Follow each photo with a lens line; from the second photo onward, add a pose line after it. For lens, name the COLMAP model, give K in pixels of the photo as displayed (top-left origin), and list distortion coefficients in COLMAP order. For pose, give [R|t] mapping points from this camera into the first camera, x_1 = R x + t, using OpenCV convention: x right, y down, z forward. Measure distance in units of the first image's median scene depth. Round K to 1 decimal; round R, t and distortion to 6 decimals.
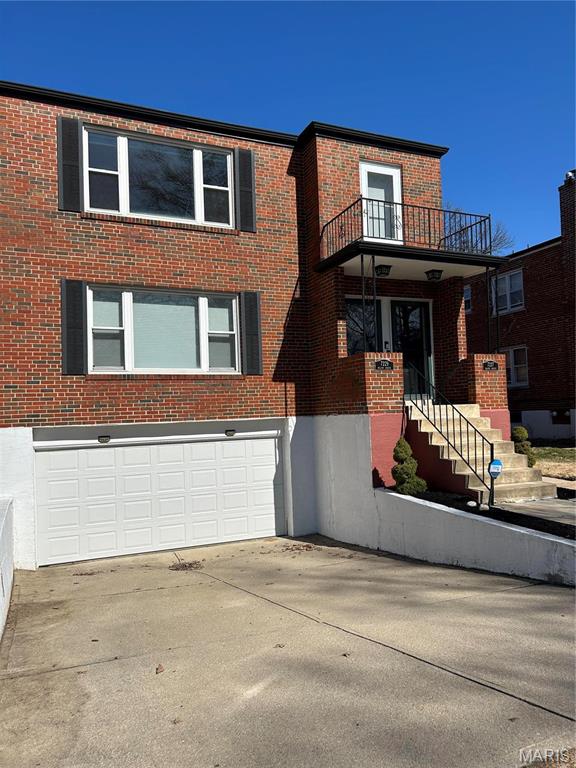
lens RADIAL K [[577.3, 0, 291.2], [0, 577.3, 387.5], [0, 0, 1]] dist [0.045716, -0.034314]
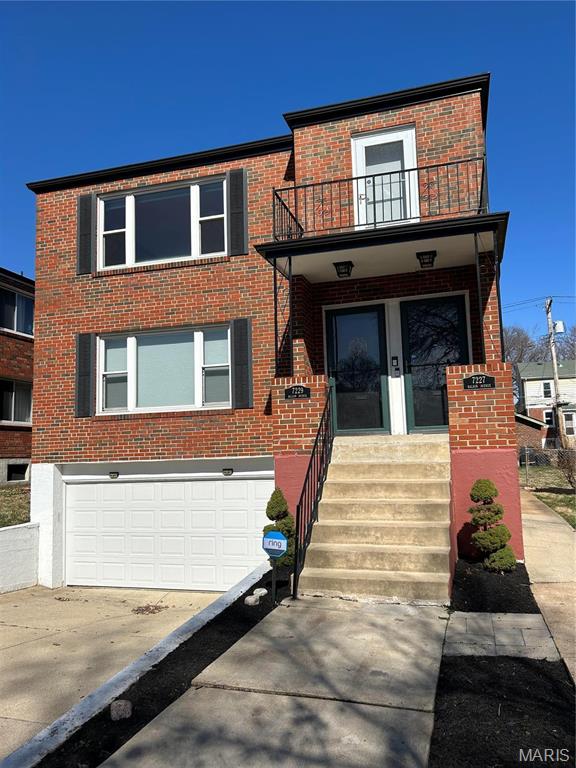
lens RADIAL K [[577.3, 0, 289.5], [0, 577.3, 385.4], [0, 0, 1]] dist [0.045716, -0.034314]
pose [[0.758948, -0.064408, -0.647958, 0.607111], [0.035066, 0.997695, -0.058100, -0.003235], [0.650207, 0.021373, 0.759457, 0.370240]]
